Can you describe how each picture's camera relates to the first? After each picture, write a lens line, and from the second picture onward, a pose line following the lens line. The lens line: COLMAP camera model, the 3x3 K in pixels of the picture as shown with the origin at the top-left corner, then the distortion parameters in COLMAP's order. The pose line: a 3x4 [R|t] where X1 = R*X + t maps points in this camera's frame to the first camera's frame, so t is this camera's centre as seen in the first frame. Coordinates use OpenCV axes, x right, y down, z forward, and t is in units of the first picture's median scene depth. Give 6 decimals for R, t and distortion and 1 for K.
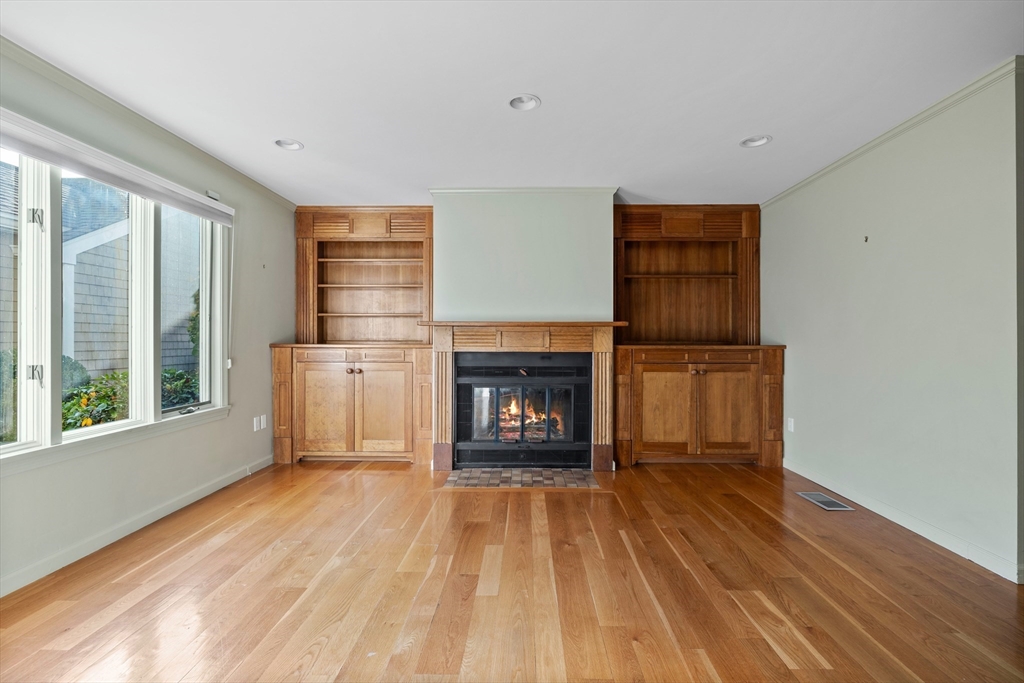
lens RADIAL K [[454.5, 0, 514.9], [0, 454.5, 340.4], [0, 0, 1]] dist [-0.005498, -0.000014]
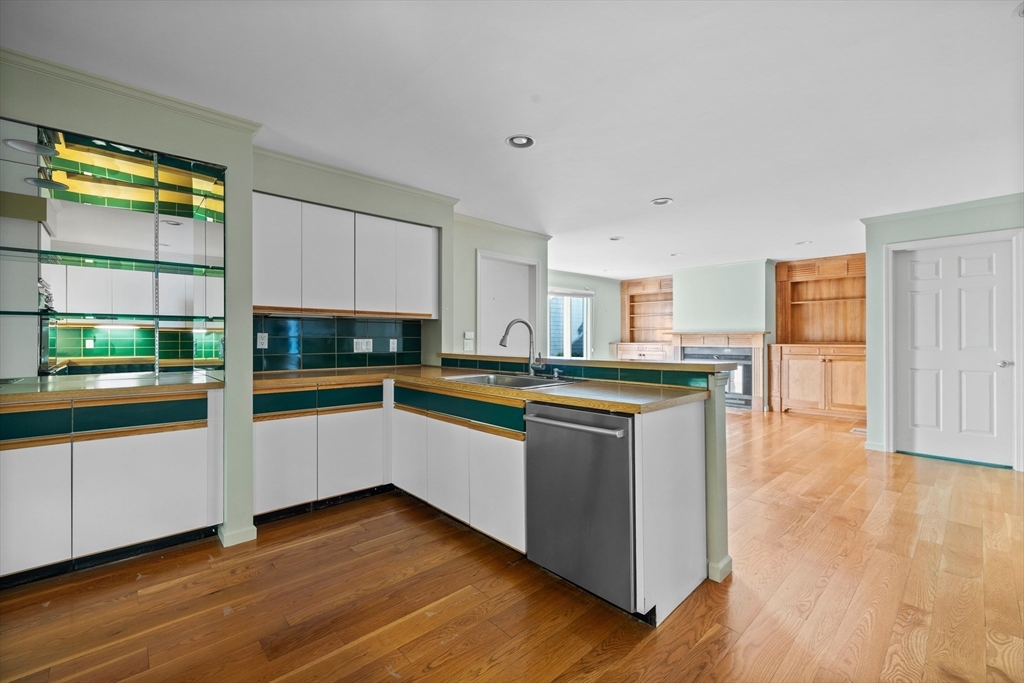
lens RADIAL K [[433.4, 0, 521.3], [0, 433.4, 339.0], [0, 0, 1]] dist [-0.000957, 0.000780]
pose [[0.707551, -0.000800, -0.706662, 0.673911], [-0.002581, 0.999990, -0.003716, -0.000729], [0.706658, 0.004454, 0.707541, -0.846714]]
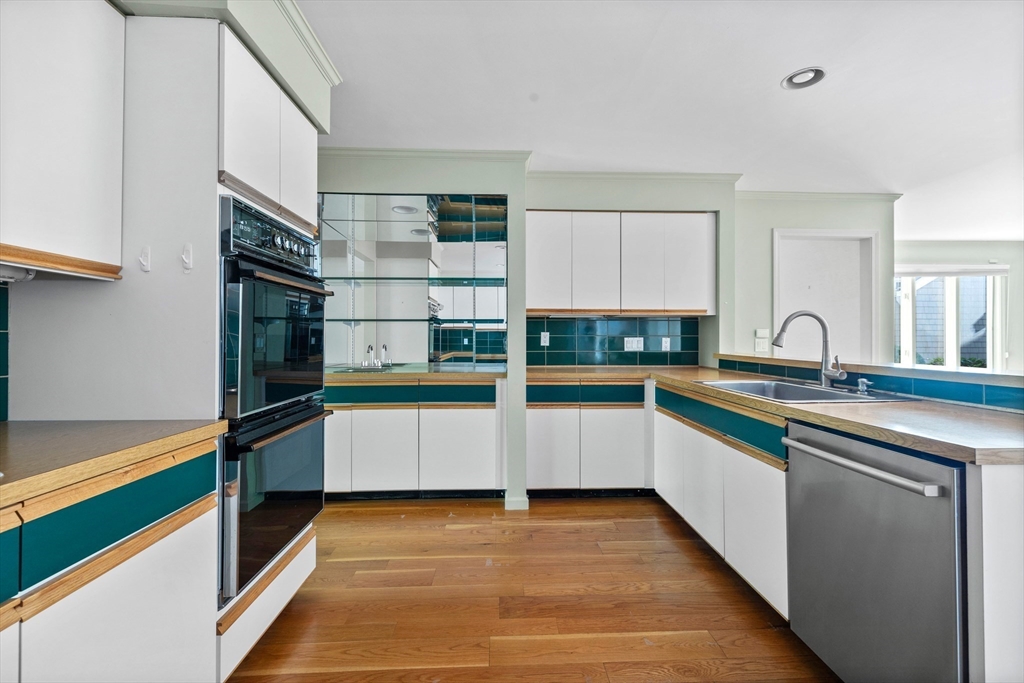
lens RADIAL K [[433.4, 0, 517.4], [0, 433.4, 338.3], [0, 0, 1]] dist [-0.000957, 0.000780]
pose [[0.073555, -0.000142, -0.997291, 0.682557], [-0.005702, 0.999984, -0.000563, -0.000068], [0.997275, 0.005728, 0.073553, -0.759204]]
